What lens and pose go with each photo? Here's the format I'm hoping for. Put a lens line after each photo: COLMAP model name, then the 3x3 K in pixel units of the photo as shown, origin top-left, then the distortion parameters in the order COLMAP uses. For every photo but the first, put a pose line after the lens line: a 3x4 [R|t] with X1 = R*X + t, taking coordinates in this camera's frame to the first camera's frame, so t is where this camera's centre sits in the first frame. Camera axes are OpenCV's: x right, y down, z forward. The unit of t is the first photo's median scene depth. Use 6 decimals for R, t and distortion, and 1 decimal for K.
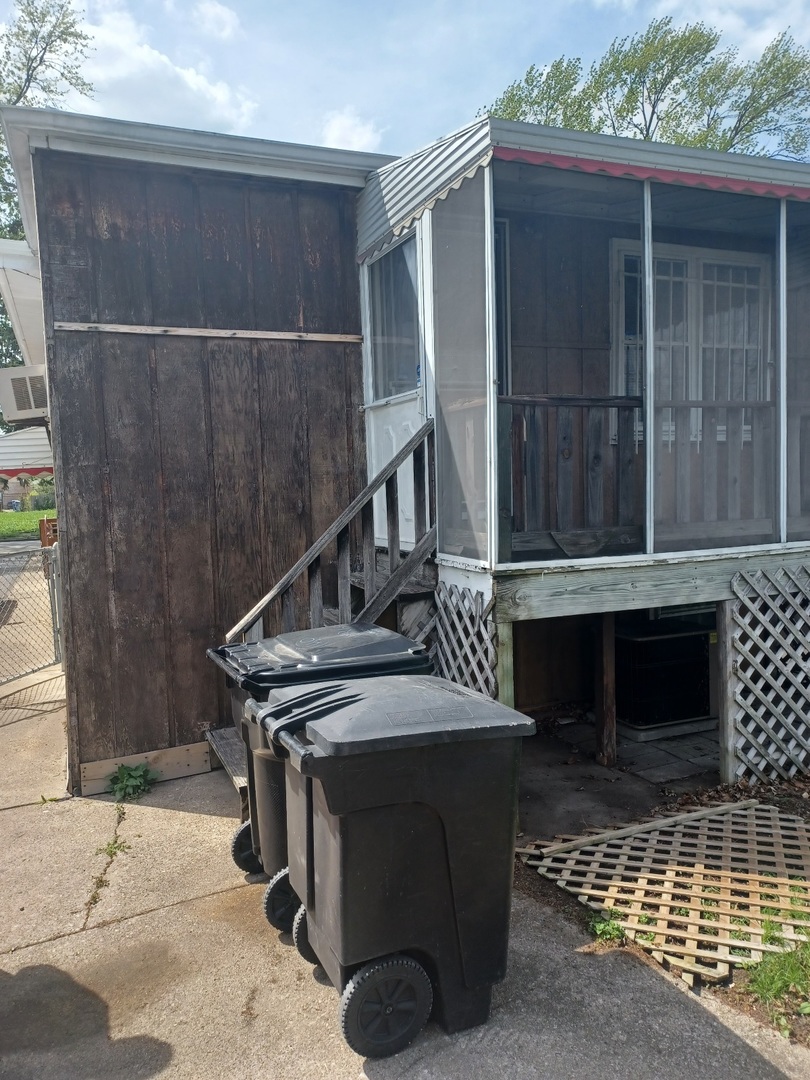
lens RADIAL K [[784.9, 0, 407.5], [0, 784.9, 539.2], [0, 0, 1]] dist [0.035885, -0.024615]
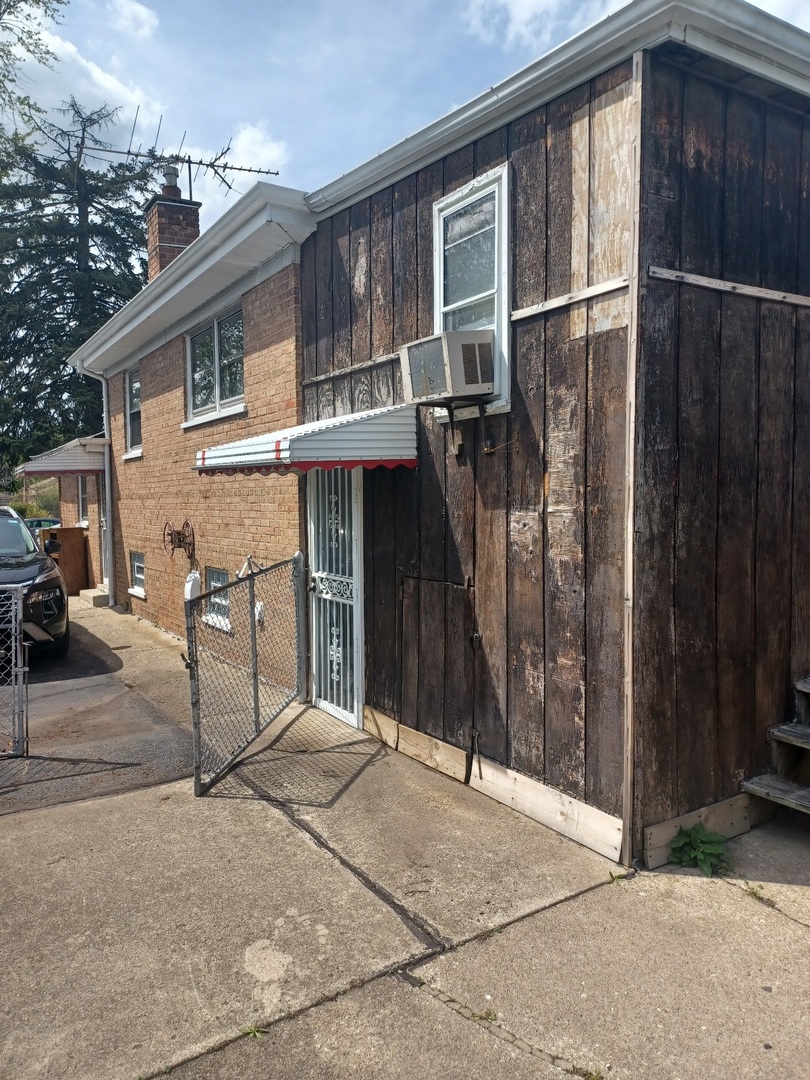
lens RADIAL K [[784.9, 0, 402.5], [0, 784.9, 542.1], [0, 0, 1]] dist [0.035885, -0.024615]
pose [[0.990324, 0.012040, 0.138251, -0.748014], [-0.008943, 0.999695, -0.023002, 0.019682], [-0.138486, 0.021543, 0.990130, 0.244310]]
